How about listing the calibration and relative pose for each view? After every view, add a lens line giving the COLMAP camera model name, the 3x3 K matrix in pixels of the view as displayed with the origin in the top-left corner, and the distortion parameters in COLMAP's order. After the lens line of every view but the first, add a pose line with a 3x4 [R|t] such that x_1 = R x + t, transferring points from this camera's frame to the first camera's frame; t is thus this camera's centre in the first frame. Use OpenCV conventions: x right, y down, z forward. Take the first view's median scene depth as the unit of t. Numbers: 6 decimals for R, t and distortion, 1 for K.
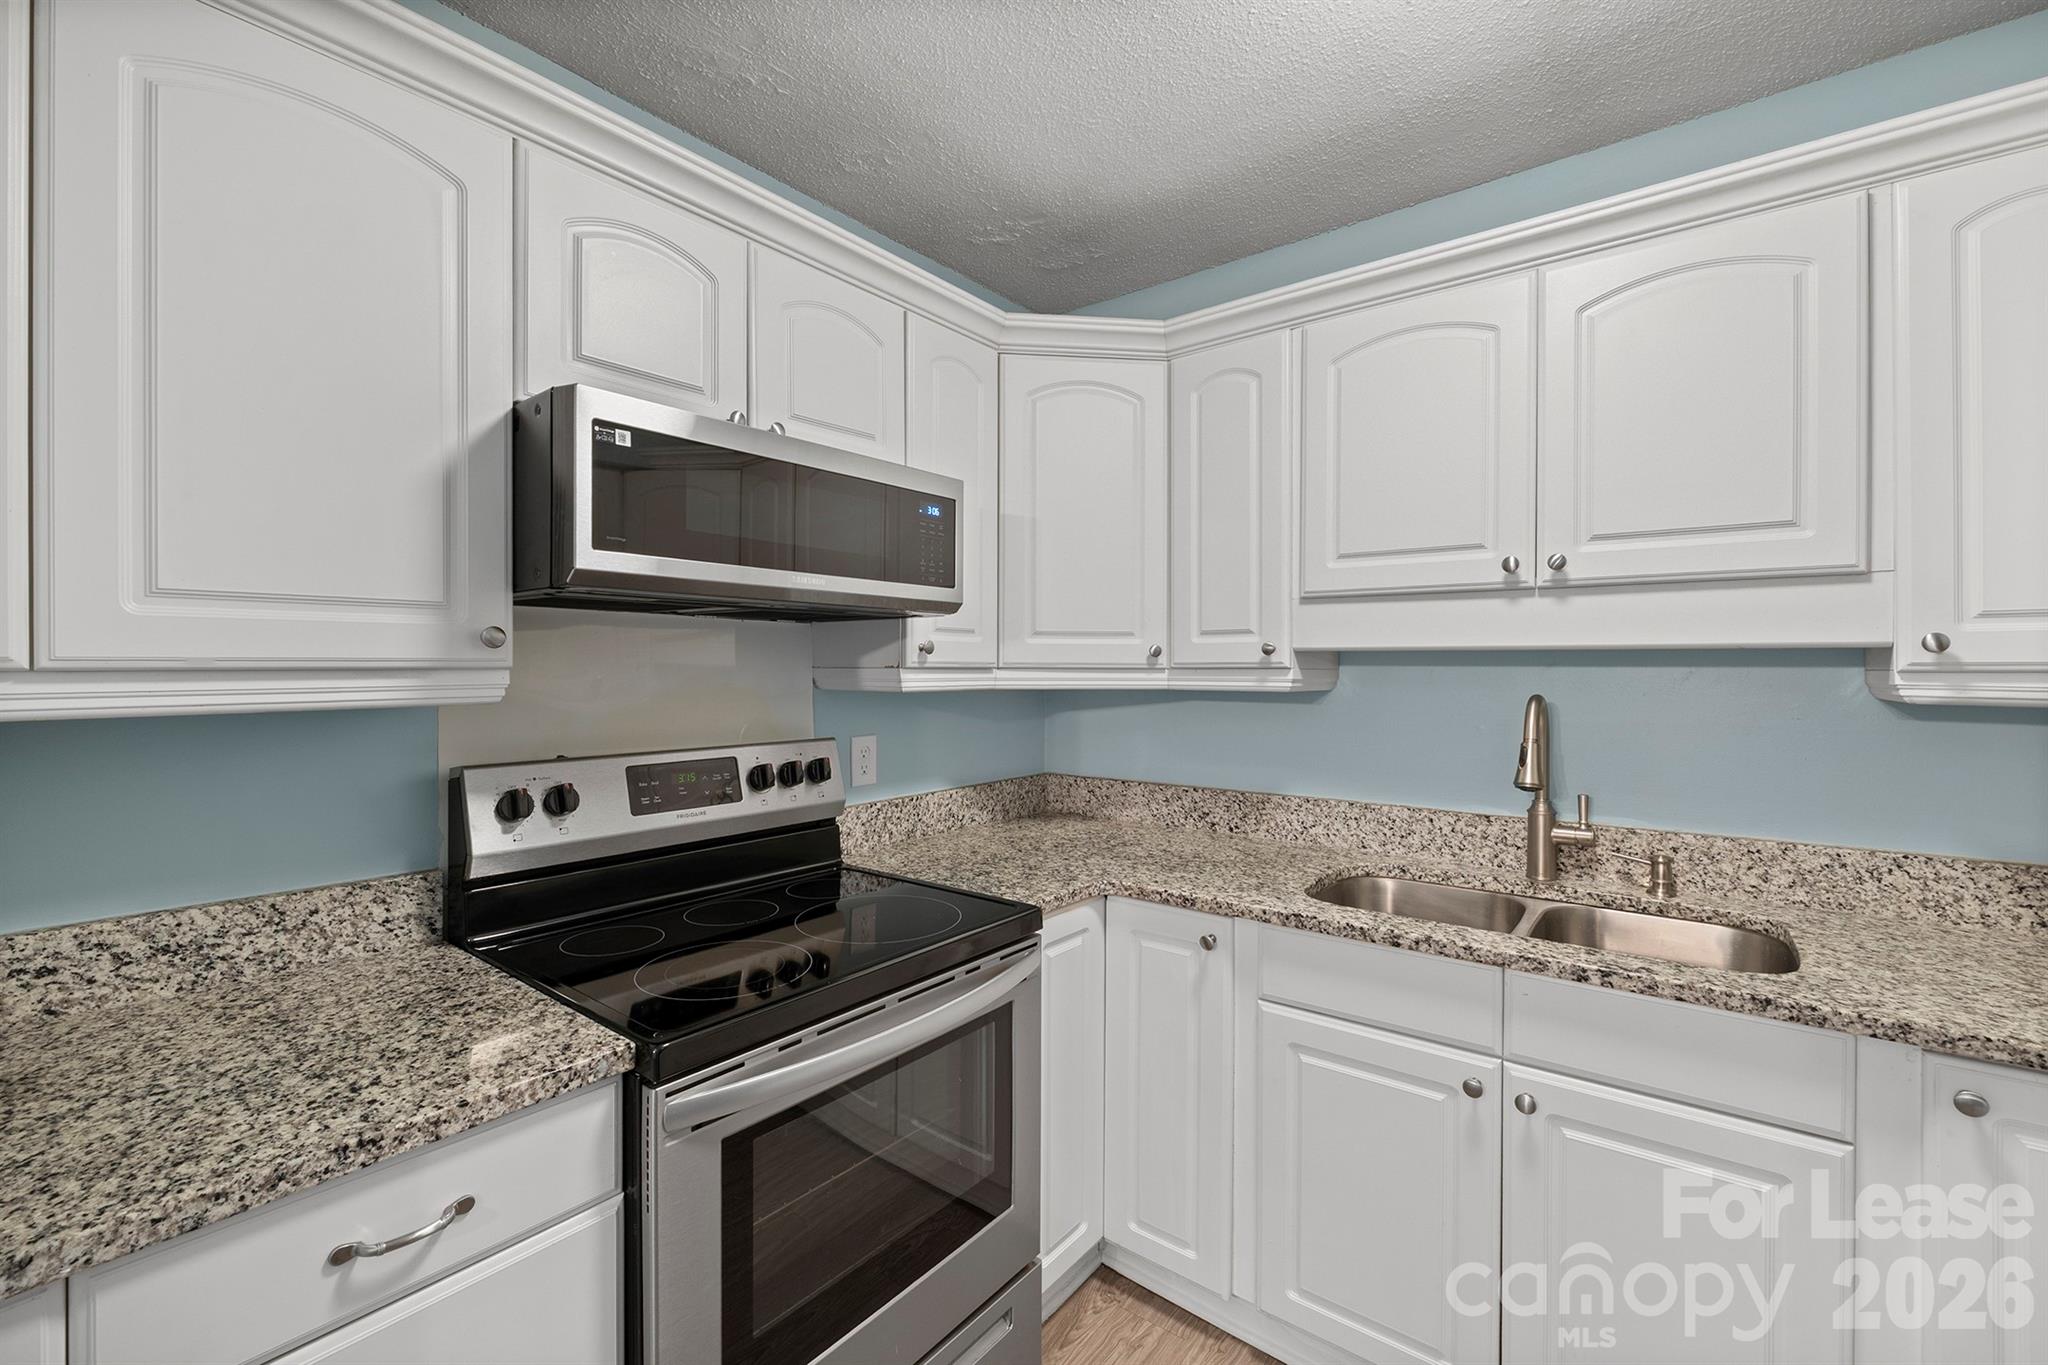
lens RADIAL K [[864.4, 0, 1025.4], [0, 864.4, 670.1], [0, 0, 1]] dist [-0.004773, -0.000407]
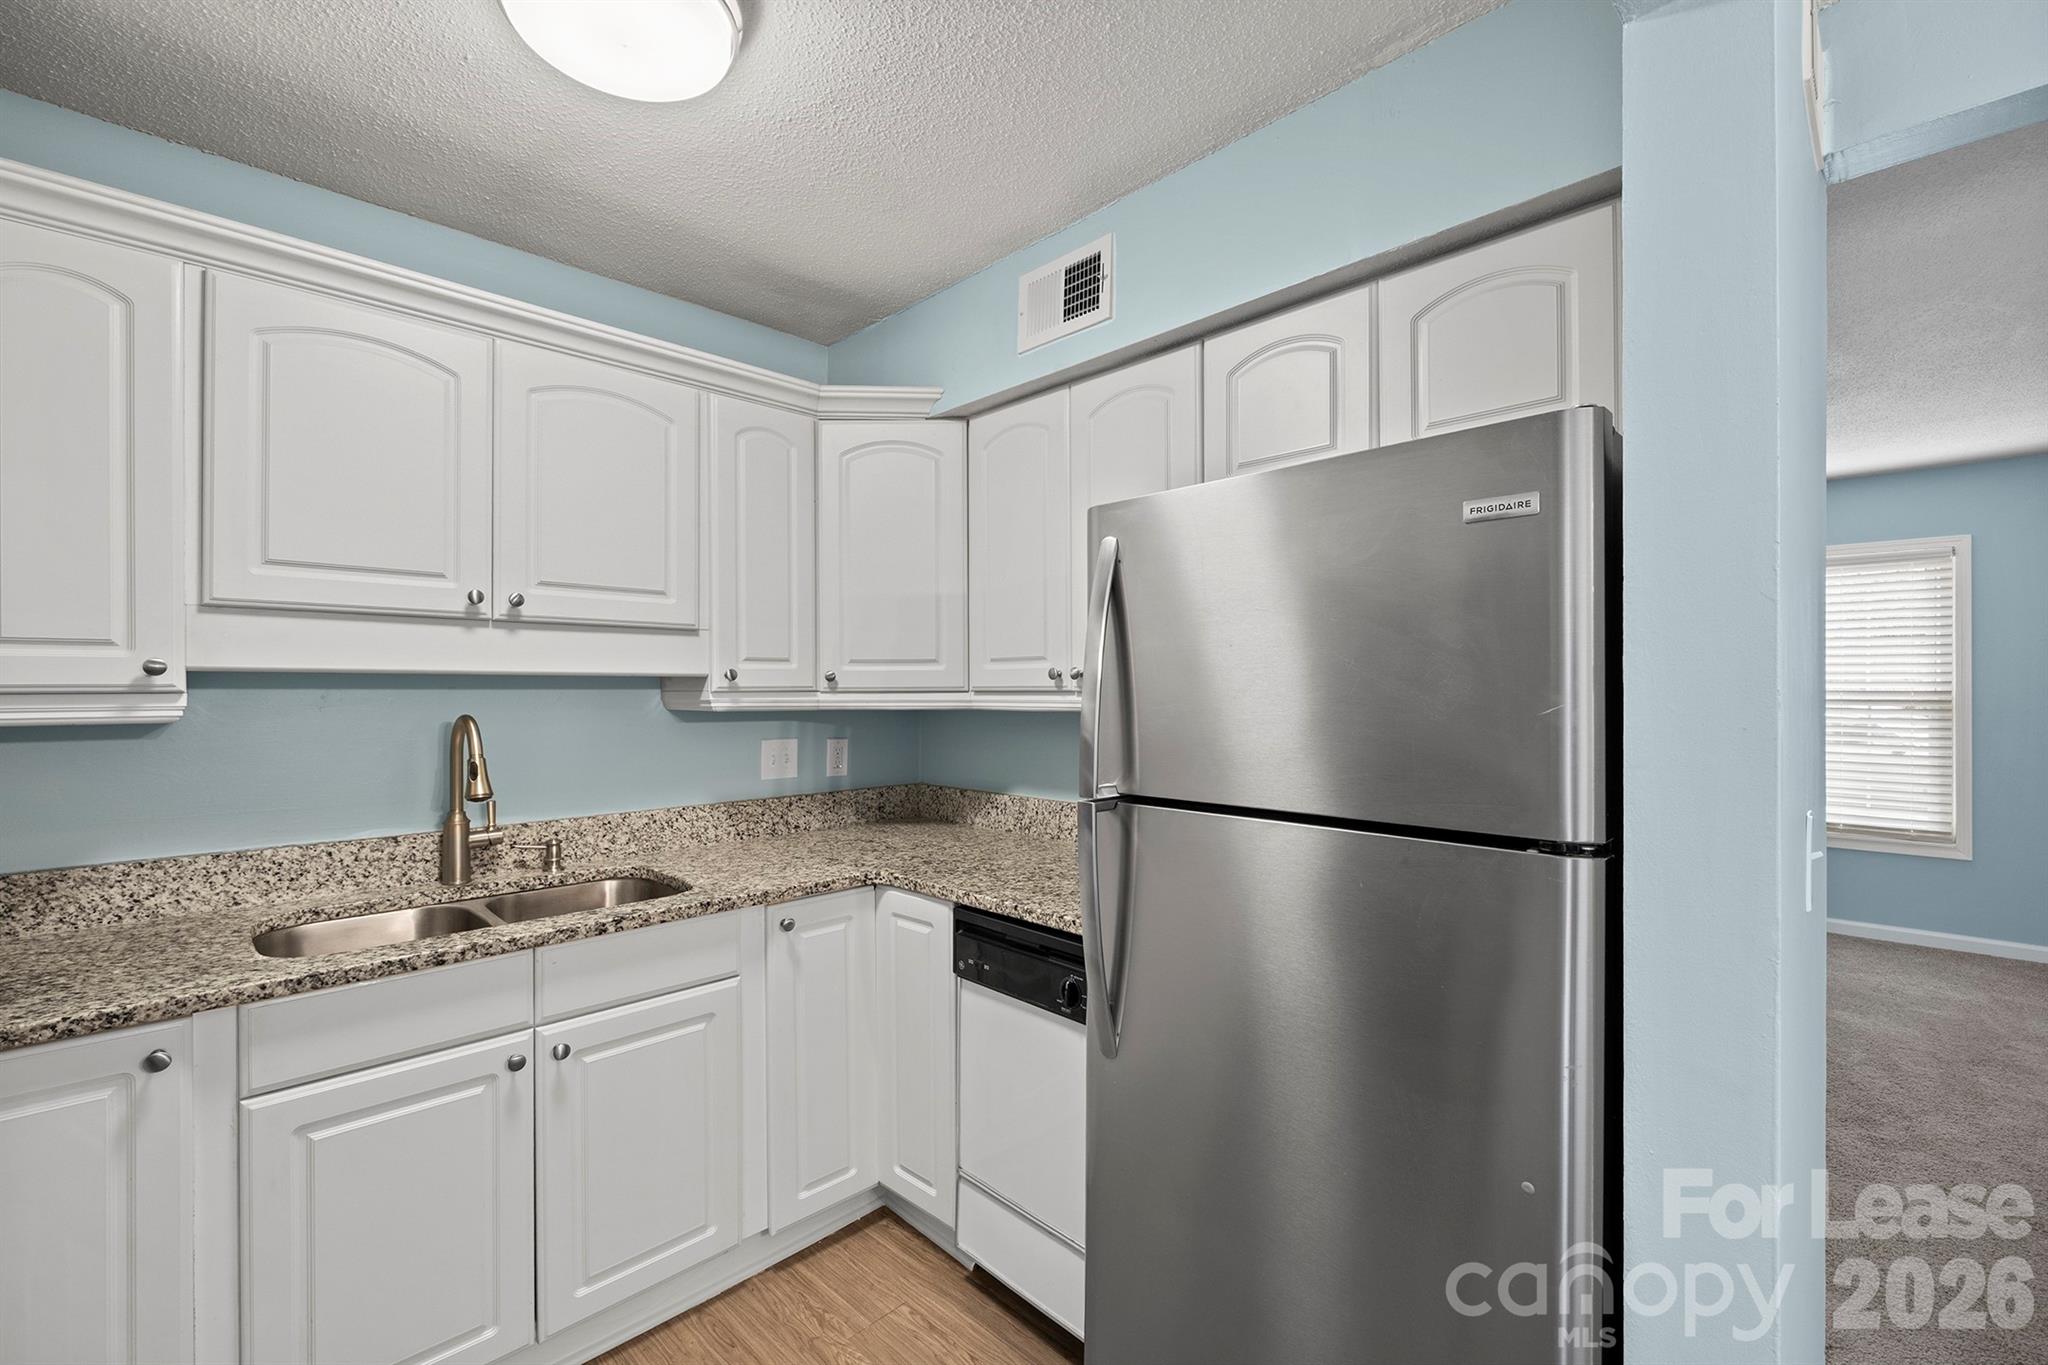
lens RADIAL K [[867.3, 0, 1022.9], [0, 867.3, 689.3], [0, 0, 1]] dist [-0.006602, -0.000247]
pose [[0.120765, -0.003699, 0.992674, -0.443919], [0.004486, 0.999985, 0.003180, -0.004763], [-0.992671, 0.004069, 0.120780, 0.170868]]
